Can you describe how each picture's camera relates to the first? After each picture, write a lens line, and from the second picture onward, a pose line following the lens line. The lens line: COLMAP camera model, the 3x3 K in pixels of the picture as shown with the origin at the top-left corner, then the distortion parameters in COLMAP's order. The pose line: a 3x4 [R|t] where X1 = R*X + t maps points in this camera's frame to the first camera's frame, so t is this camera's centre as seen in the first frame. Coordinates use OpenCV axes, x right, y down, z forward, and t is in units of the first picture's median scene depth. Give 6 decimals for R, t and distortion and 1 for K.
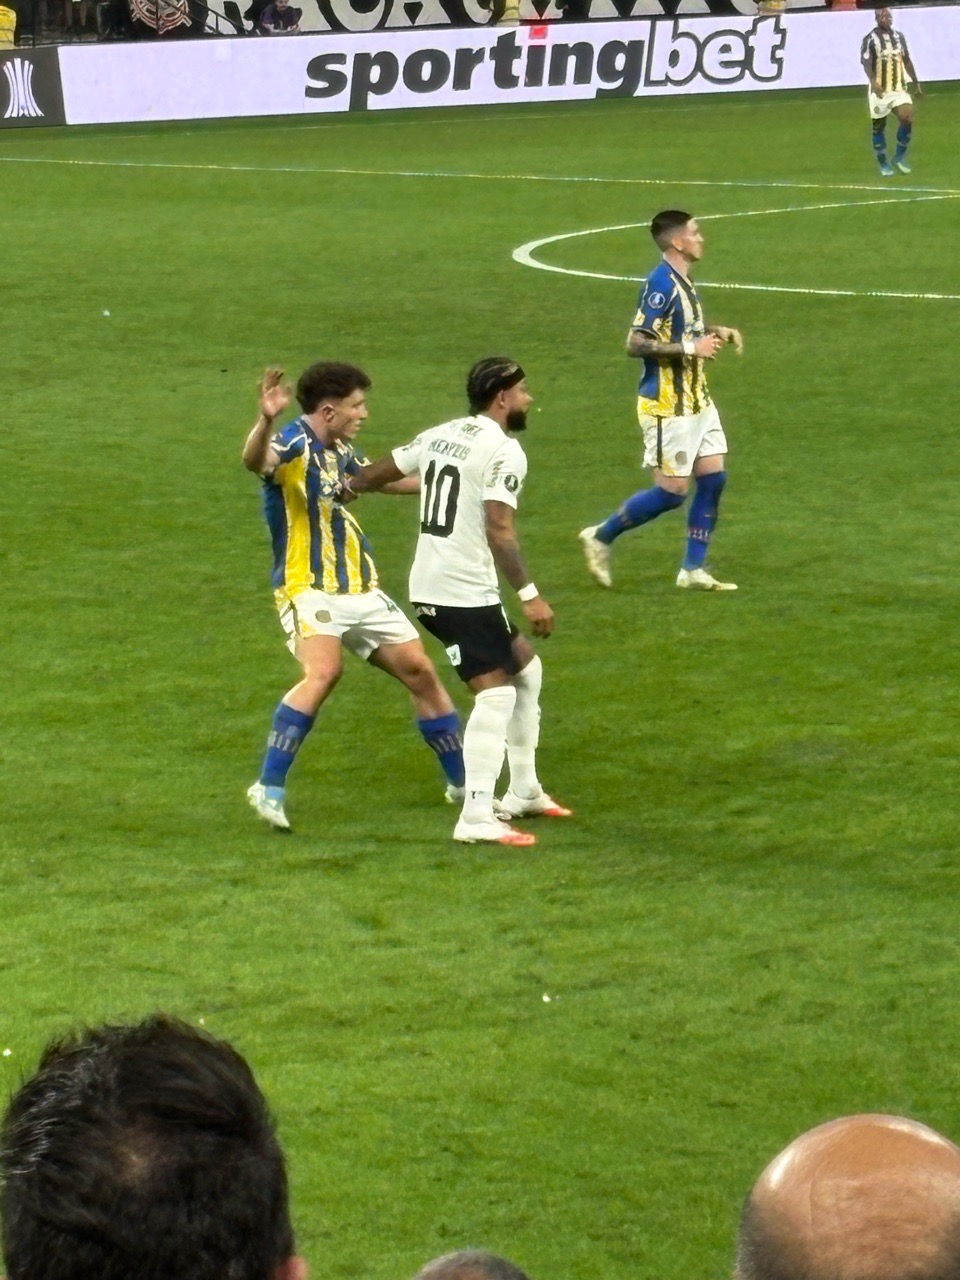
lens RADIAL K [[7576.6, 0, 480.0], [0, 7576.6, 640.2], [0, 0, 1]] dist [-0.119294, 0.000000]
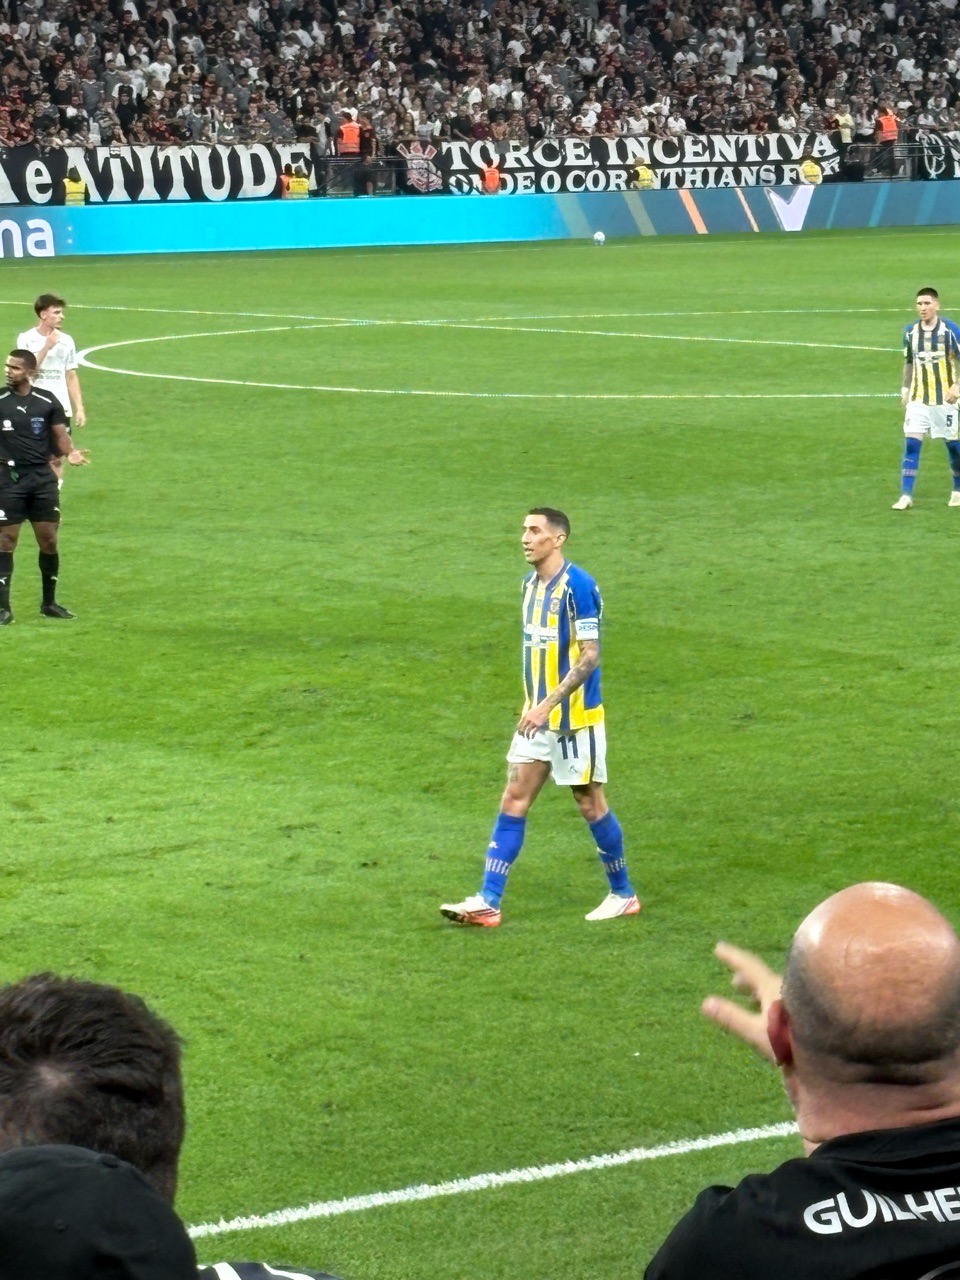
lens RADIAL K [[4926.2, 0, 479.9], [0, 4926.2, 639.9], [0, 0, 1]] dist [-0.218976, 0.000000]
pose [[0.982442, 0.008136, 0.186390, -0.106021], [-0.007541, 0.999964, -0.003902, 0.008138], [-0.186415, 0.002428, 0.982468, 0.046617]]
